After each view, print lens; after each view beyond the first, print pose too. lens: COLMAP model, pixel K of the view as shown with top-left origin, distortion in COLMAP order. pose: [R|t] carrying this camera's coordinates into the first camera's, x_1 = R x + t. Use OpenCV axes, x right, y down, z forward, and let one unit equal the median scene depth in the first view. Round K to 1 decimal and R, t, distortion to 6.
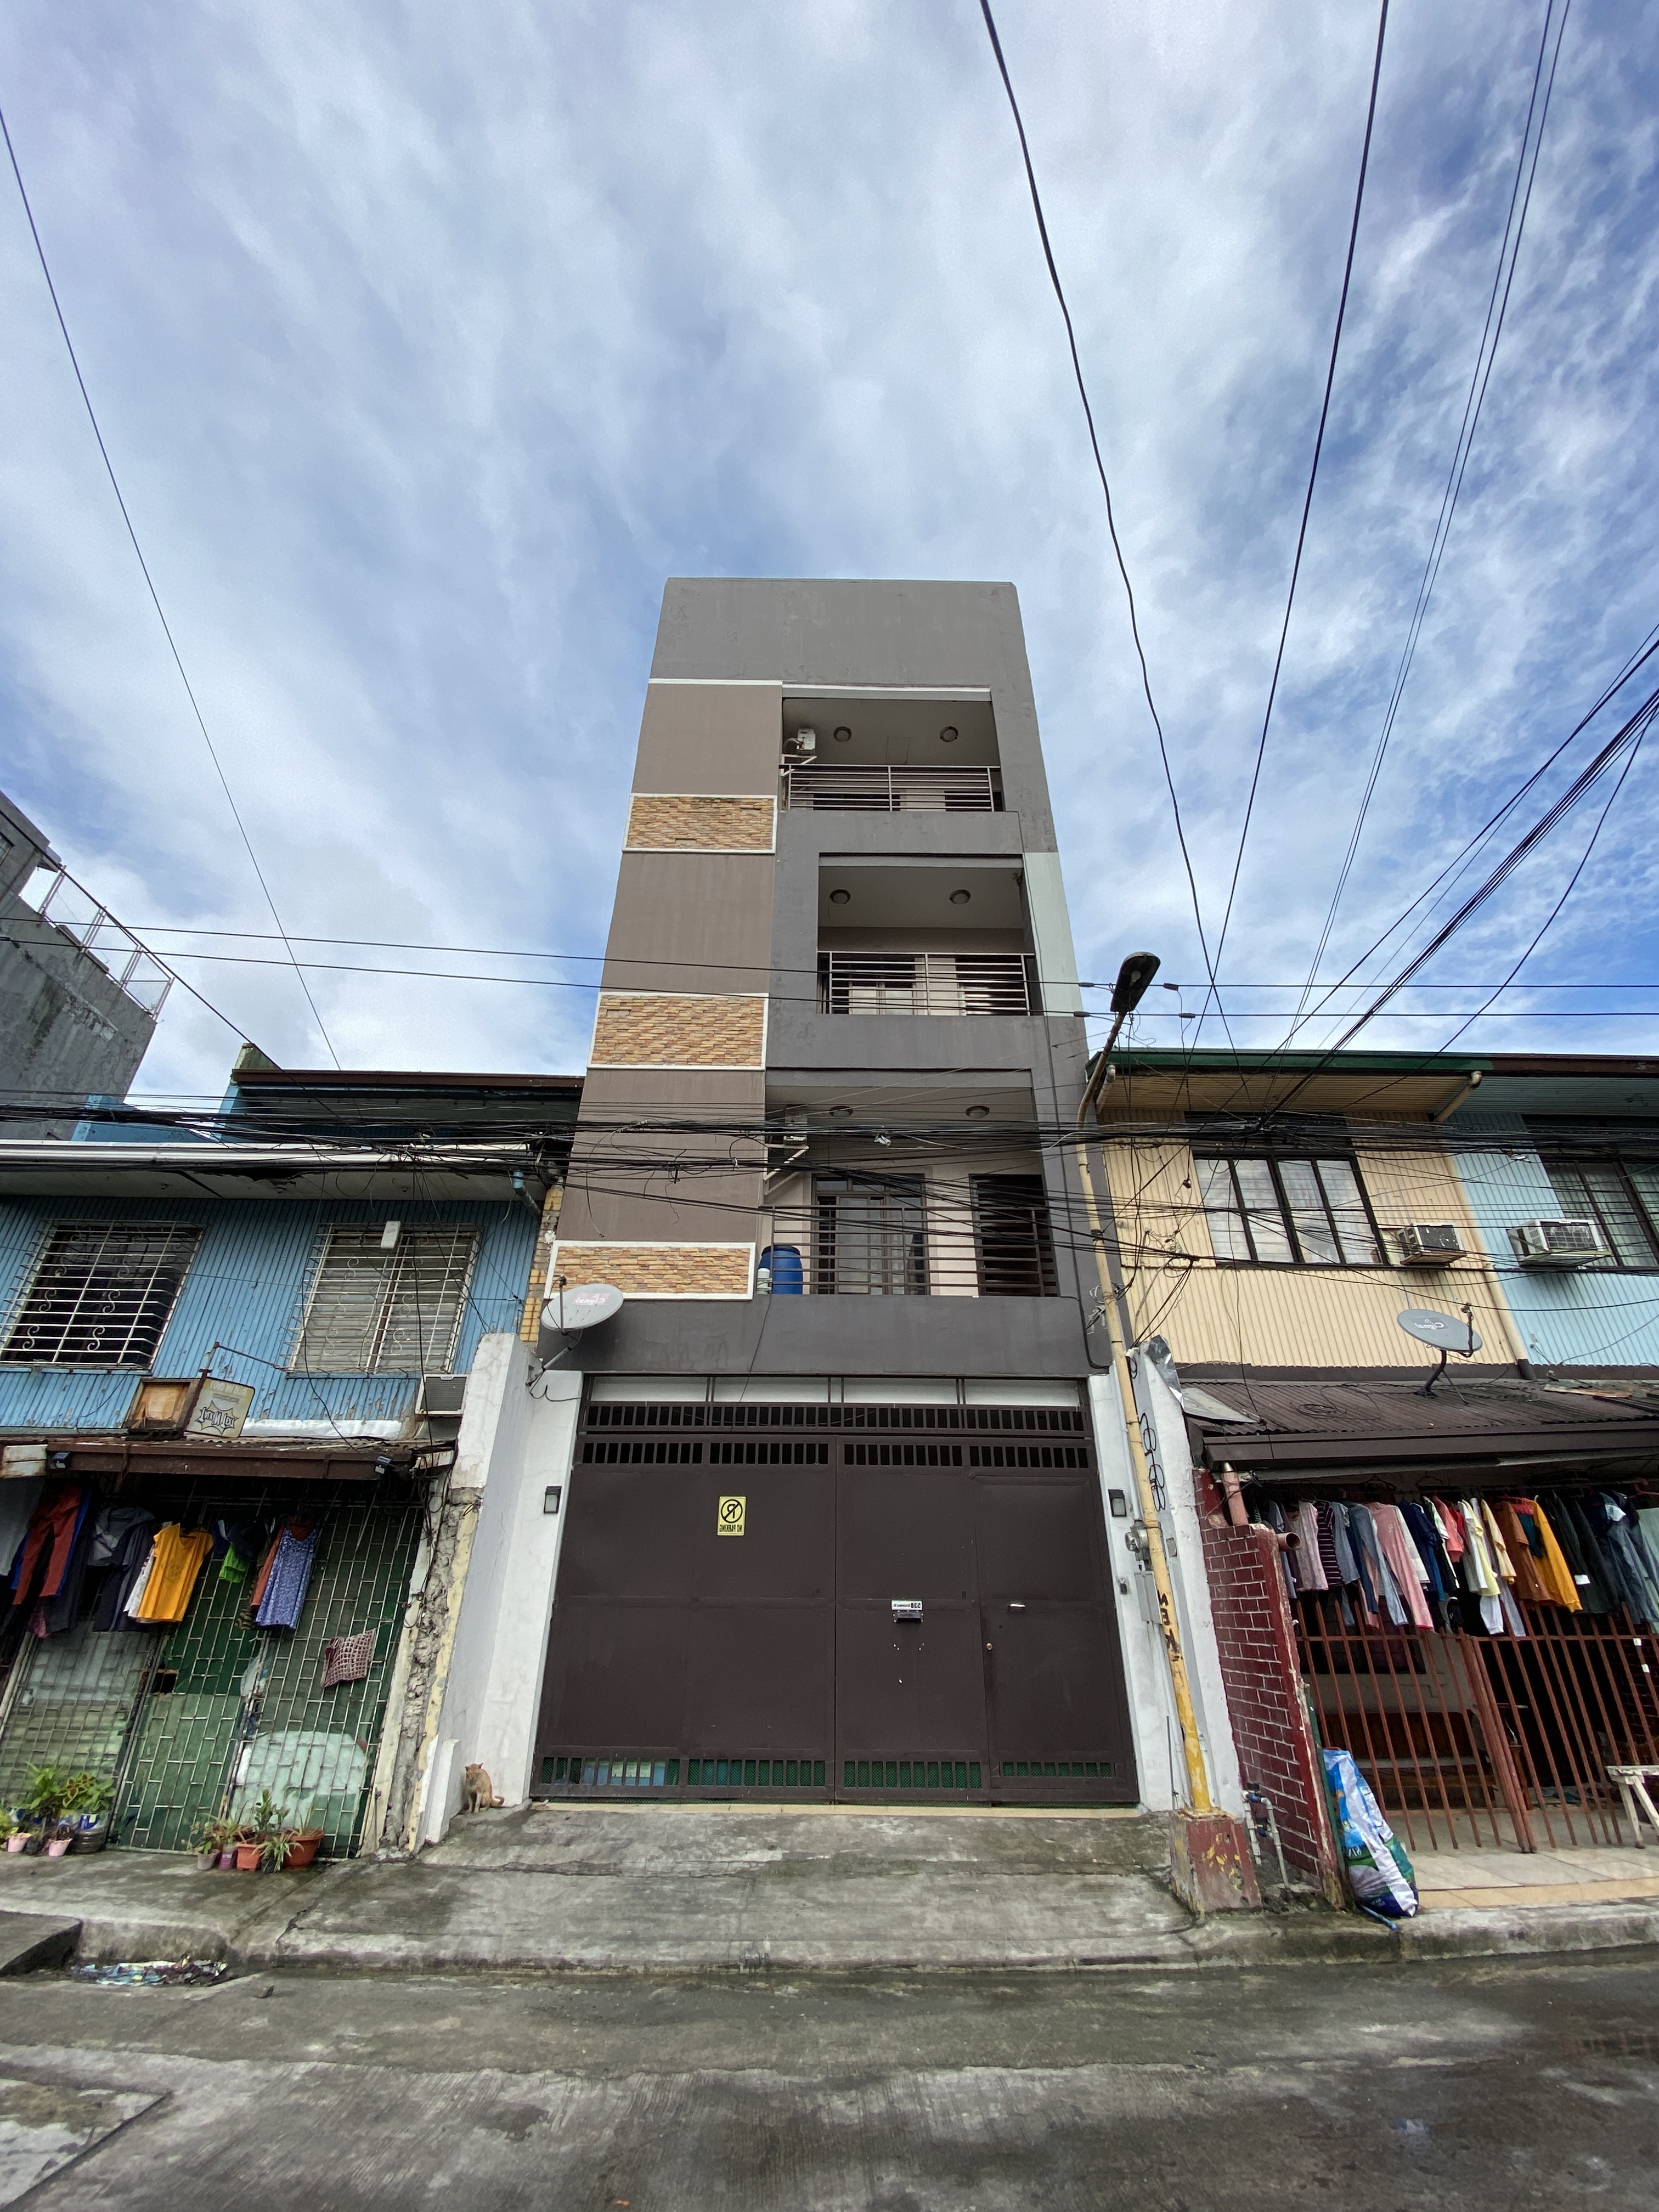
lens RADIAL K [[887.7, 0, 832.7], [0, 887.7, 1110.0], [0, 0, 1]] dist [0.067768, -0.048545]
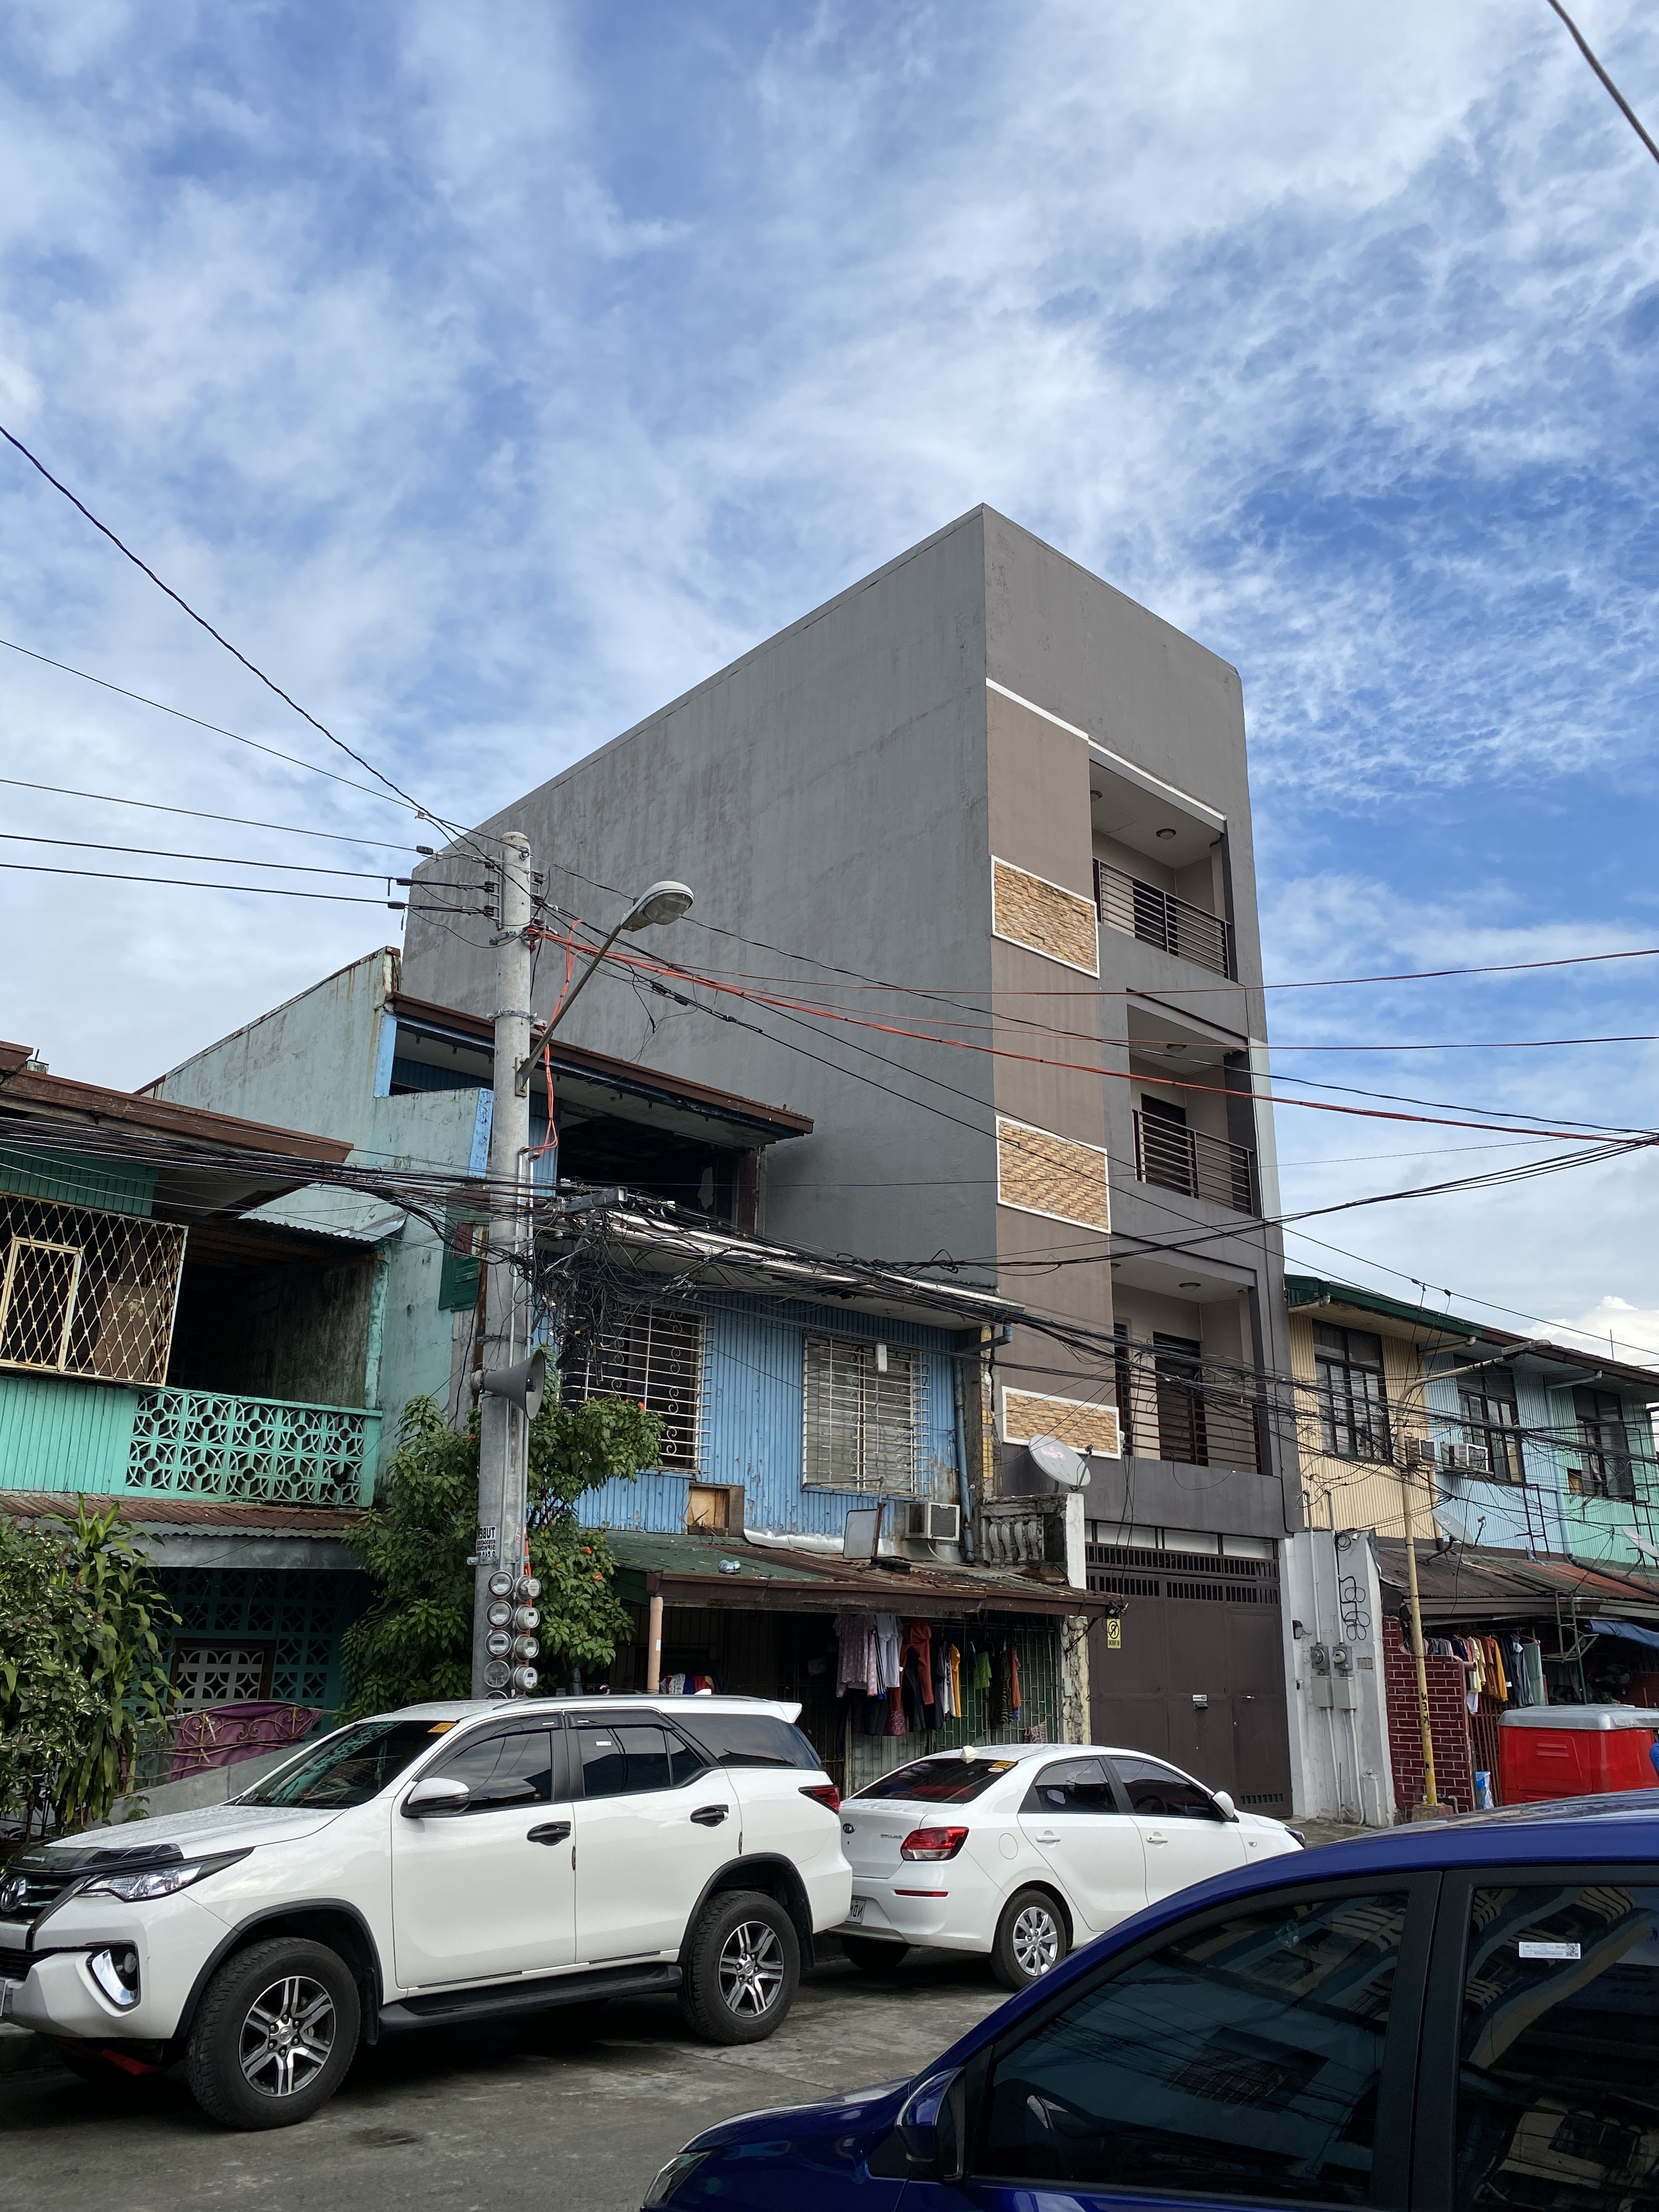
lens RADIAL K [[1681.8, 0, 829.5], [0, 1681.8, 1106.0], [0, 0, 1]] dist [0.135426, -0.265527]
pose [[0.742075, 0.209407, 0.636768, -2.085864], [-0.330048, 0.940965, 0.075185, -0.292388], [-0.583432, -0.265957, 0.767381, -0.398919]]
